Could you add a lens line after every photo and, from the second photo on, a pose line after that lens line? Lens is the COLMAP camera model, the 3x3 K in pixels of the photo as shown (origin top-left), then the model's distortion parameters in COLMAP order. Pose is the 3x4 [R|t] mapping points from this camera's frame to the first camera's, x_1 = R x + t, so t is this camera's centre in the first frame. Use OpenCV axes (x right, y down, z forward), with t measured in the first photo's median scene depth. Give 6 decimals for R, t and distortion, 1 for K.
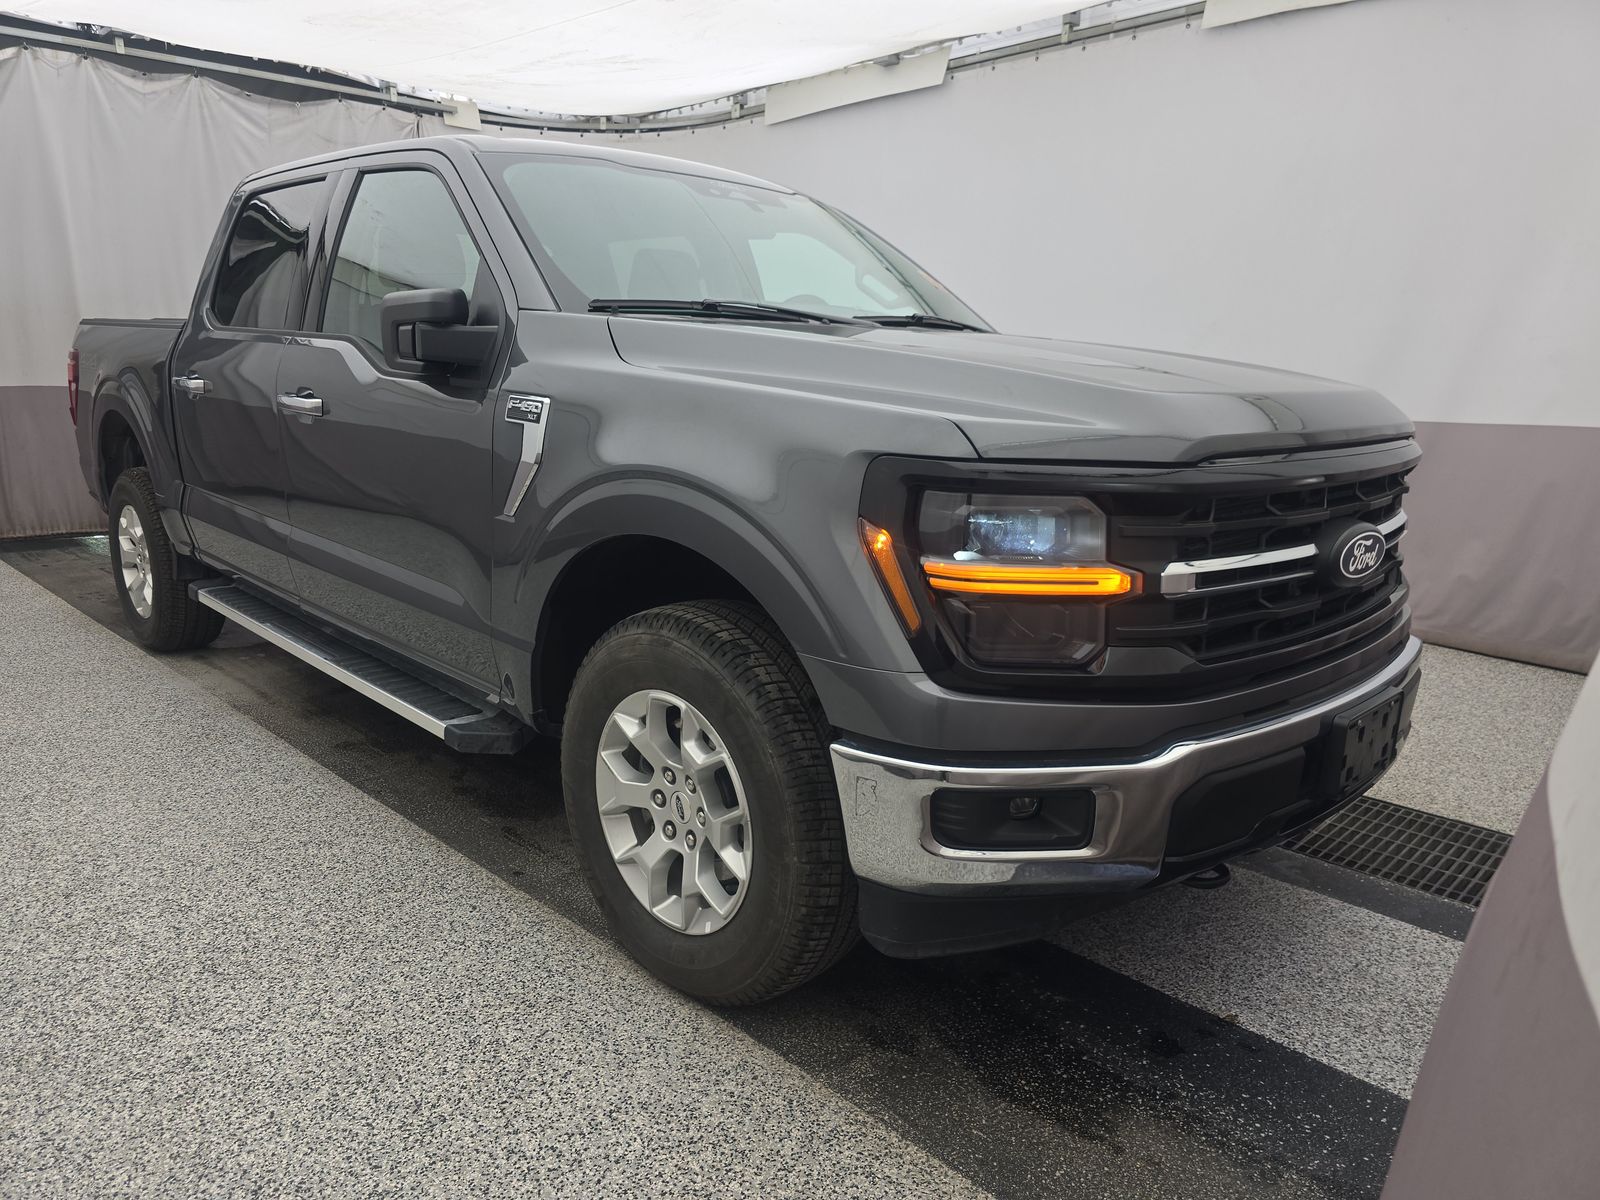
lens RADIAL K [[1084.9, 0, 808.6], [0, 1084.9, 610.3], [0, 0, 1]] dist [0.040647, -0.040520]
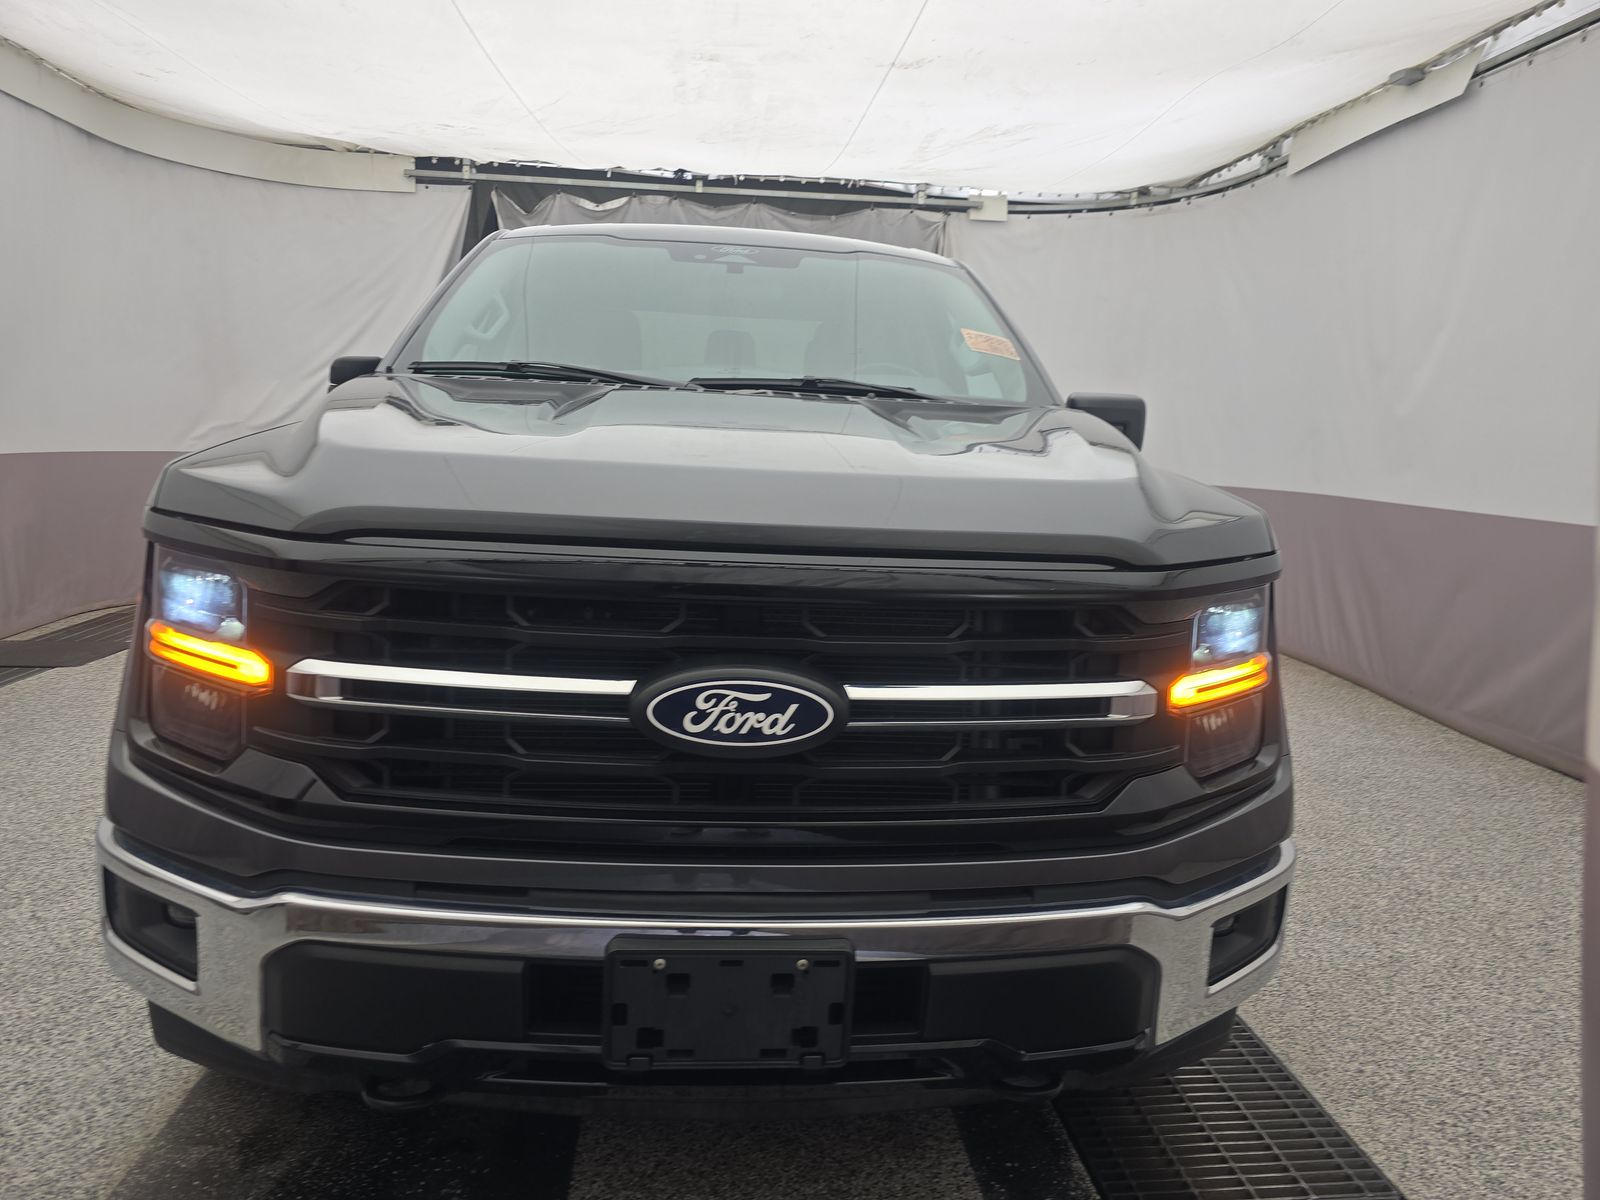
lens RADIAL K [[1084.9, 0, 794.8], [0, 1084.9, 601.2], [0, 0, 1]] dist [0.040647, -0.040520]
pose [[0.762233, 0.114581, -0.637081, 0.283916], [-0.169422, 0.985213, -0.025510, -0.032056], [0.624738, 0.127380, 0.770375, 0.155920]]
